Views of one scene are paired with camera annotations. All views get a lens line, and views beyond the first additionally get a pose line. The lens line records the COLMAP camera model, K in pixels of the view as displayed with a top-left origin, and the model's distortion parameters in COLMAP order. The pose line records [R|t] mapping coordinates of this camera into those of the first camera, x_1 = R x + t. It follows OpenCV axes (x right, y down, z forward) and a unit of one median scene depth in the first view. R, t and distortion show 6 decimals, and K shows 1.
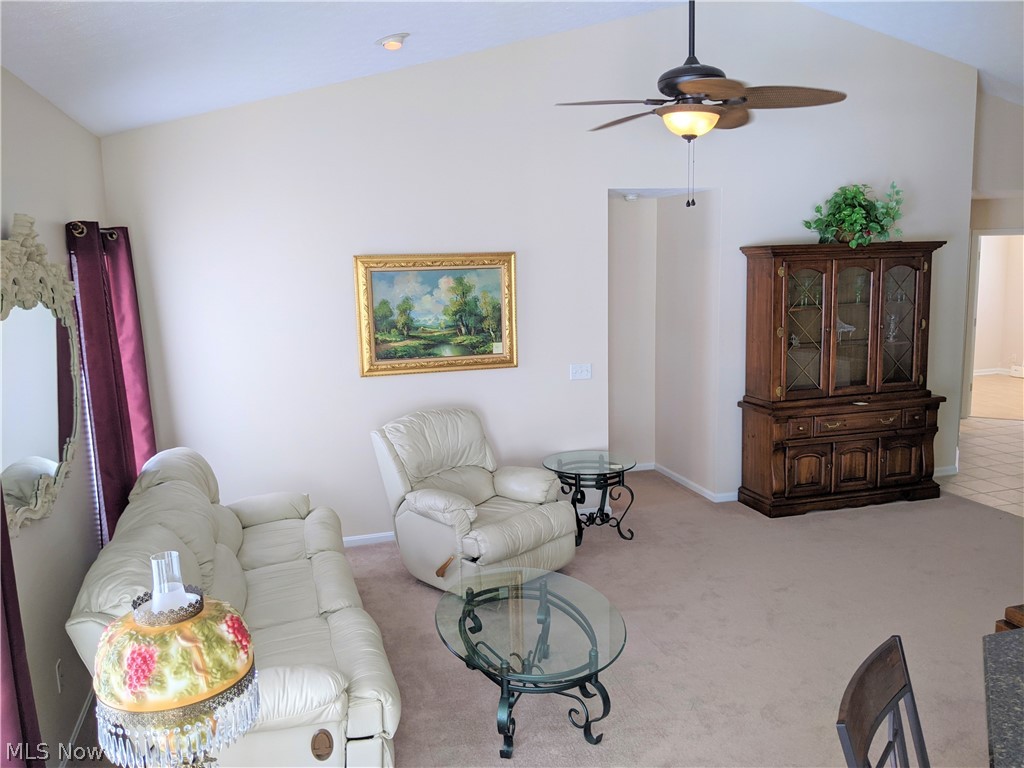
lens RADIAL K [[813.7, 0, 513.6], [0, 813.7, 387.3], [0, 0, 1]] dist [0.069437, -0.096769]
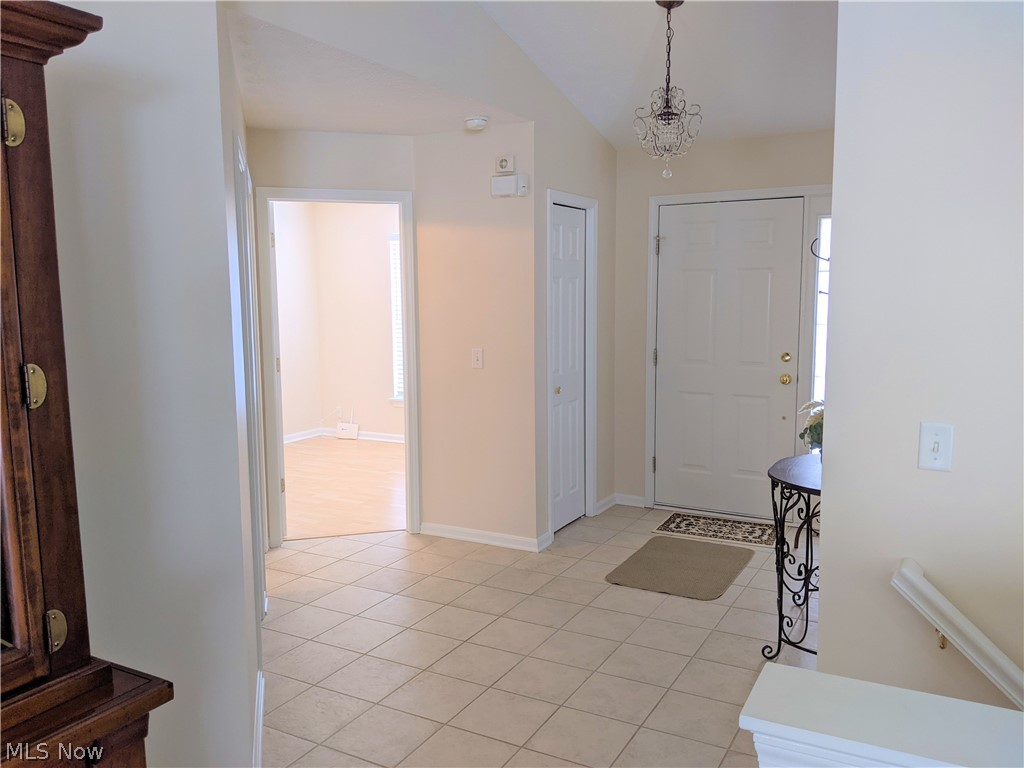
lens RADIAL K [[813.7, 0, 512.9], [0, 813.7, 385.4], [0, 0, 1]] dist [0.069437, -0.096769]
pose [[0.713828, -0.059646, 0.697776, 0.432532], [0.098892, 0.994968, -0.016117, -0.060284], [-0.693303, 0.080509, 0.716135, 0.749612]]
